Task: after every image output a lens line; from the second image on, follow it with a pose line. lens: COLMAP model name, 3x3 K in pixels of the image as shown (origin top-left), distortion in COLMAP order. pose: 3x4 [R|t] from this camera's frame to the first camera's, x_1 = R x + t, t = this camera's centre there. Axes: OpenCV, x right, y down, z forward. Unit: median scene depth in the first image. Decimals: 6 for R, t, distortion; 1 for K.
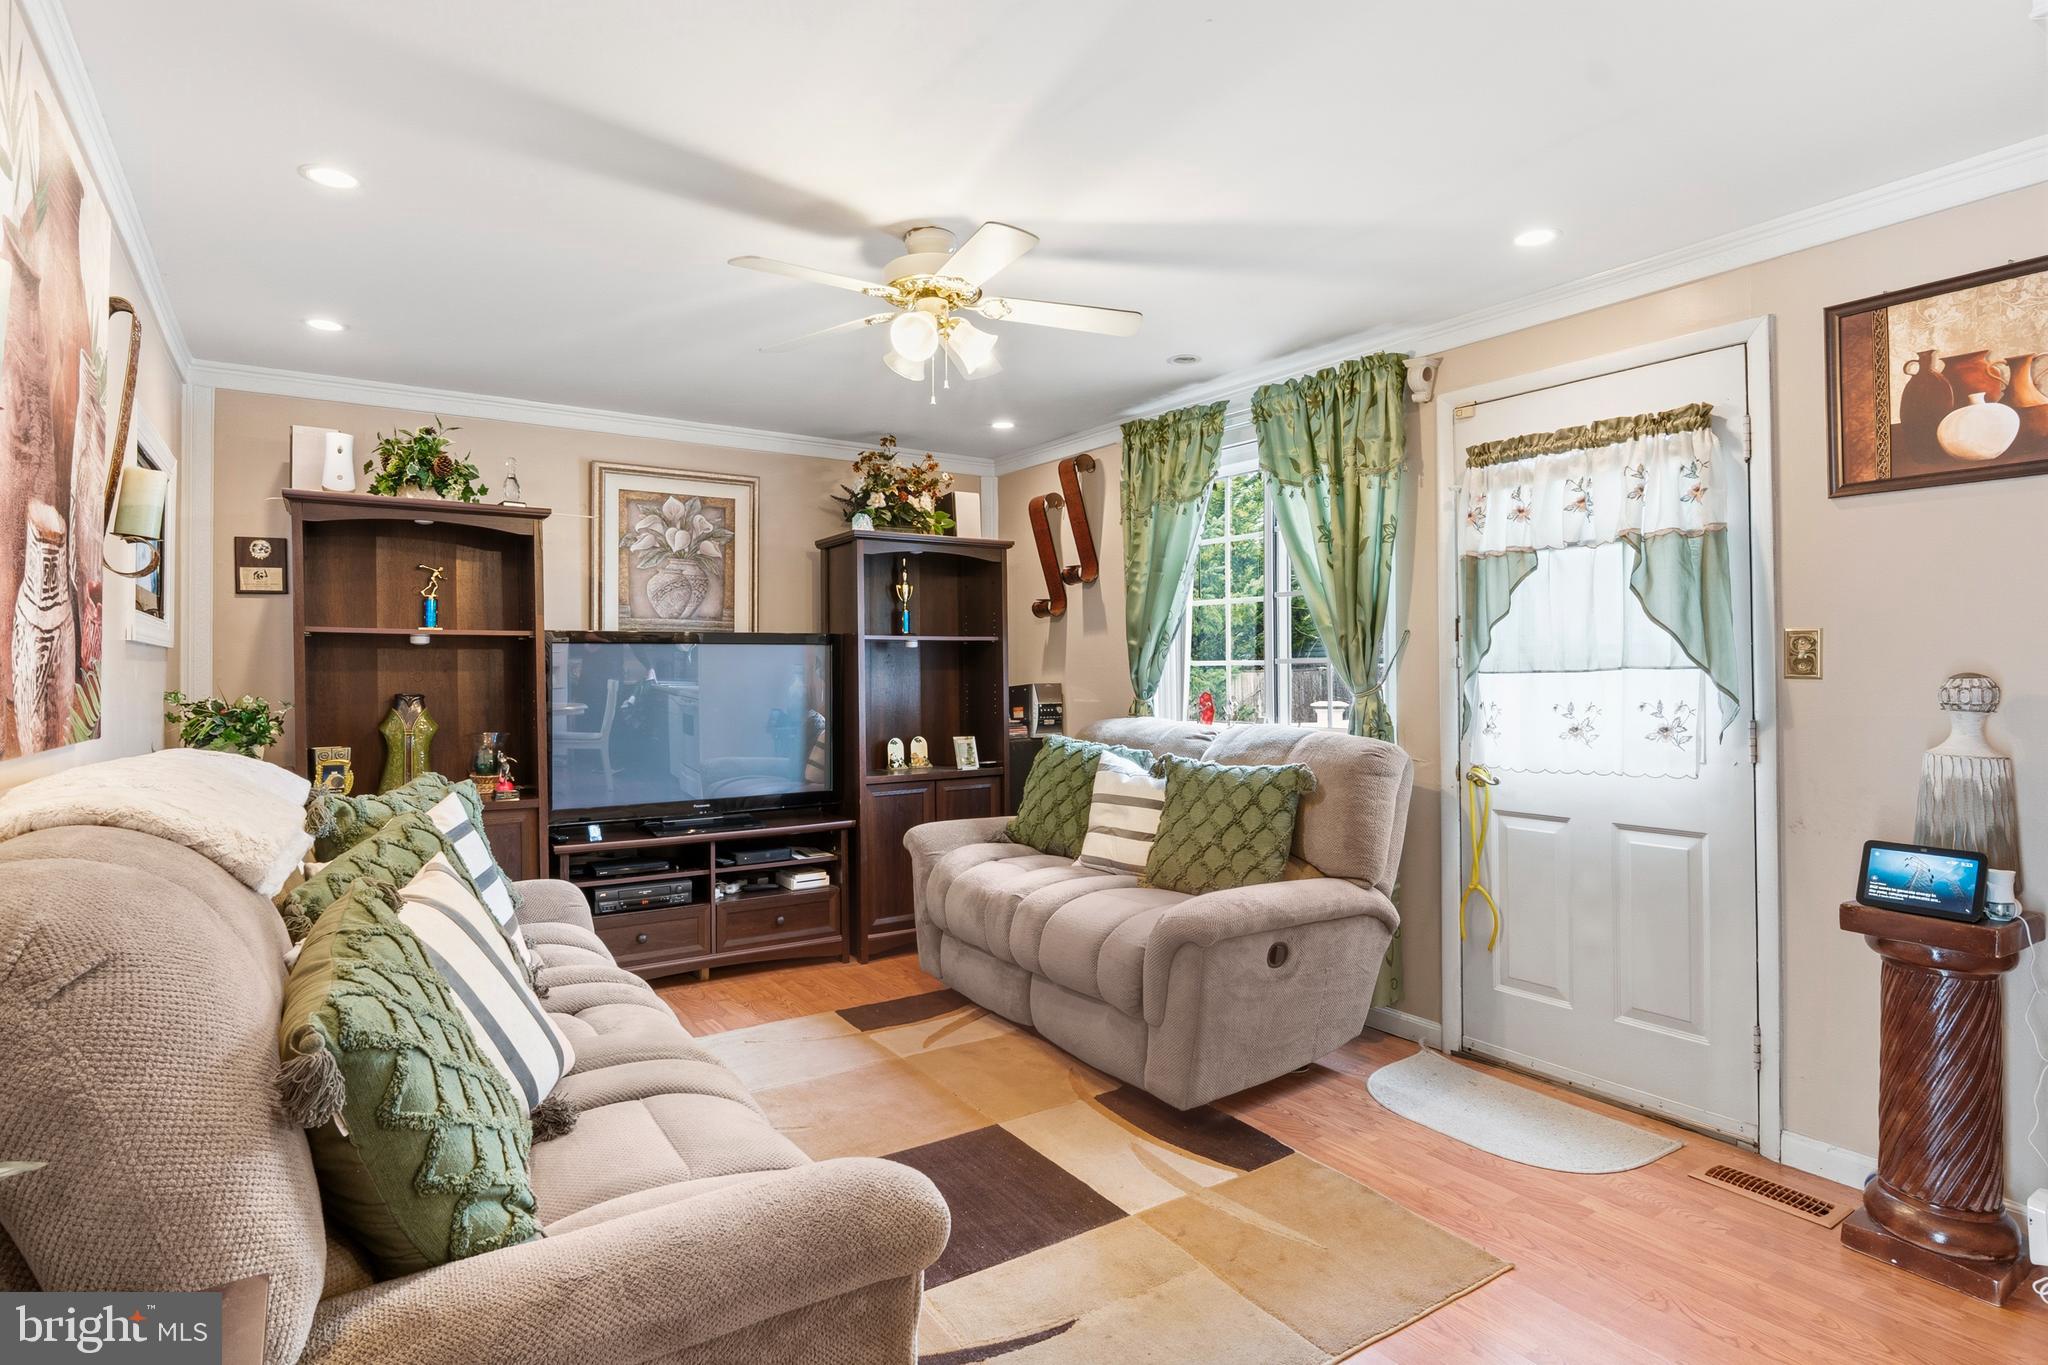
lens RADIAL K [[1042.7, 0, 1003.5], [0, 1042.7, 666.5], [0, 0, 1]] dist [-0.016909, 0.001032]
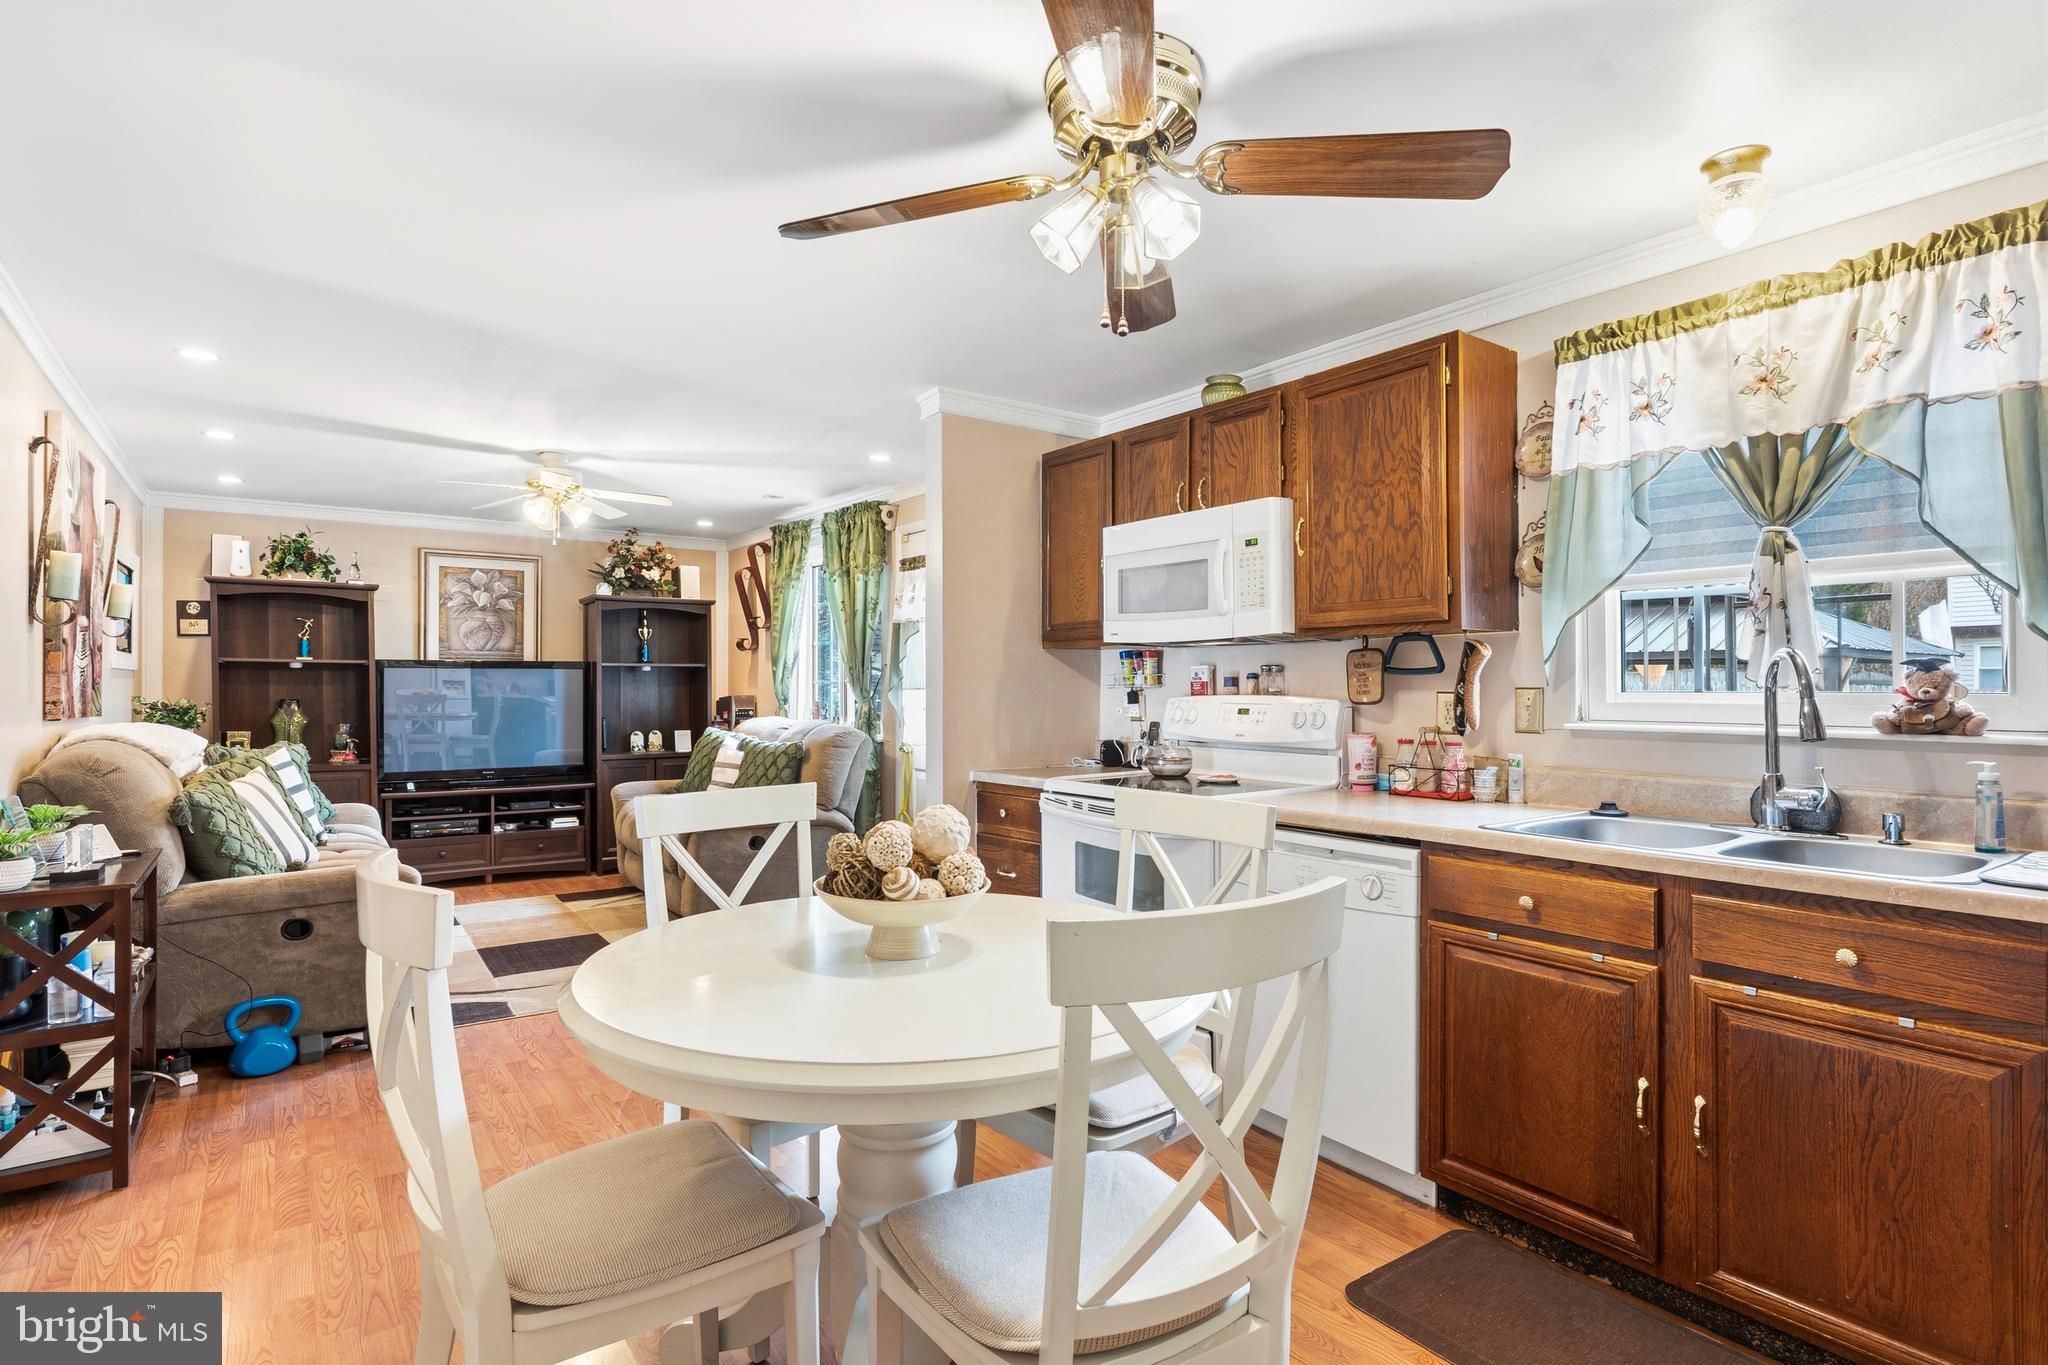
lens RADIAL K [[1042.7, 0, 1042.0], [0, 1042.7, 693.1], [0, 0, 1]] dist [-0.016909, 0.001032]
pose [[0.999094, 0.005595, 0.042196, 0.522976], [-0.006035, 0.999929, 0.010303, -0.006229], [-0.042135, -0.010548, 0.999056, -0.646942]]
